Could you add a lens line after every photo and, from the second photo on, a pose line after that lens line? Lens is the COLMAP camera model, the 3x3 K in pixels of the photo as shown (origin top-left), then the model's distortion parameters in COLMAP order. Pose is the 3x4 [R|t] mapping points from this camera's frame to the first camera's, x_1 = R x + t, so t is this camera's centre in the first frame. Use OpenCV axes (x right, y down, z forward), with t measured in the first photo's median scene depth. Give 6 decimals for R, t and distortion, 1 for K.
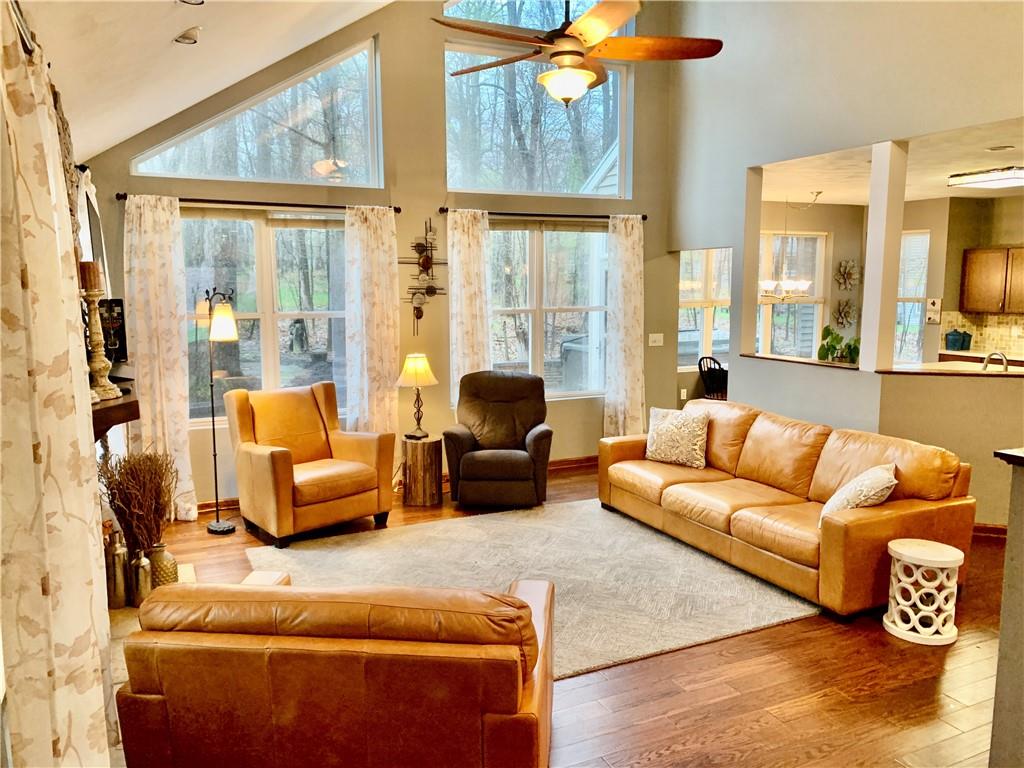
lens RADIAL K [[784.6, 0, 515.8], [0, 784.6, 394.3], [0, 0, 1]] dist [0.038389, -0.039124]
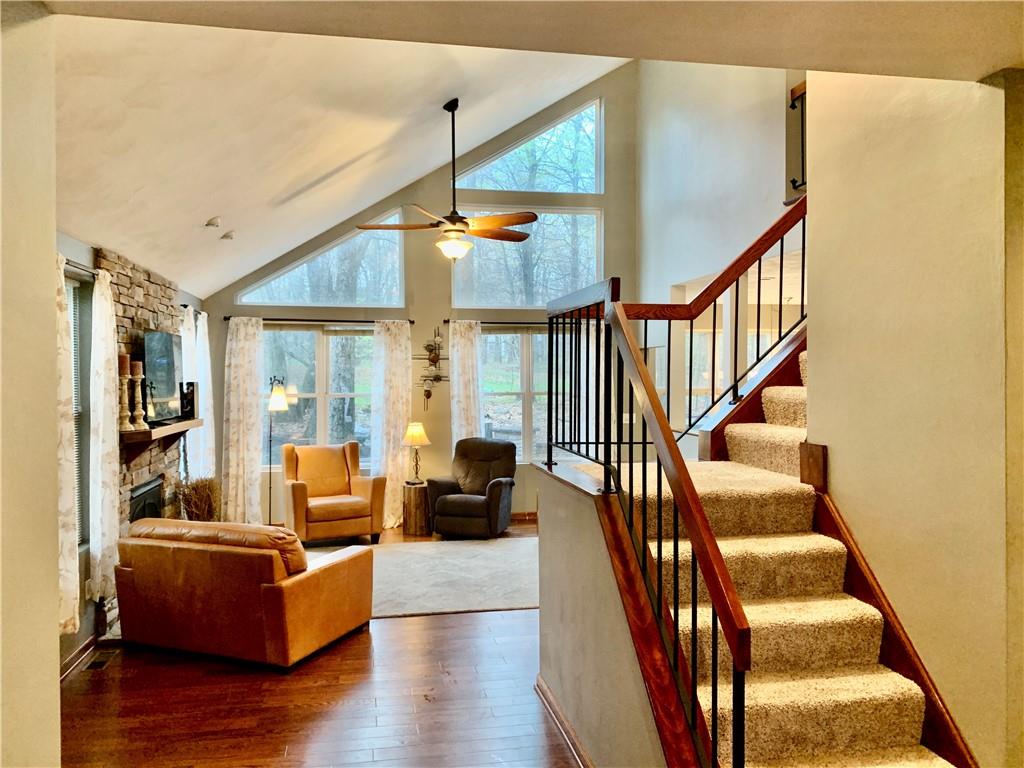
lens RADIAL K [[784.6, 0, 517.5], [0, 784.6, 380.4], [0, 0, 1]] dist [0.038389, -0.039124]
pose [[0.968616, 0.002302, -0.248552, 0.405421], [-0.035156, 0.991174, -0.127822, 0.046523], [0.246064, 0.132548, 0.960148, -0.312682]]
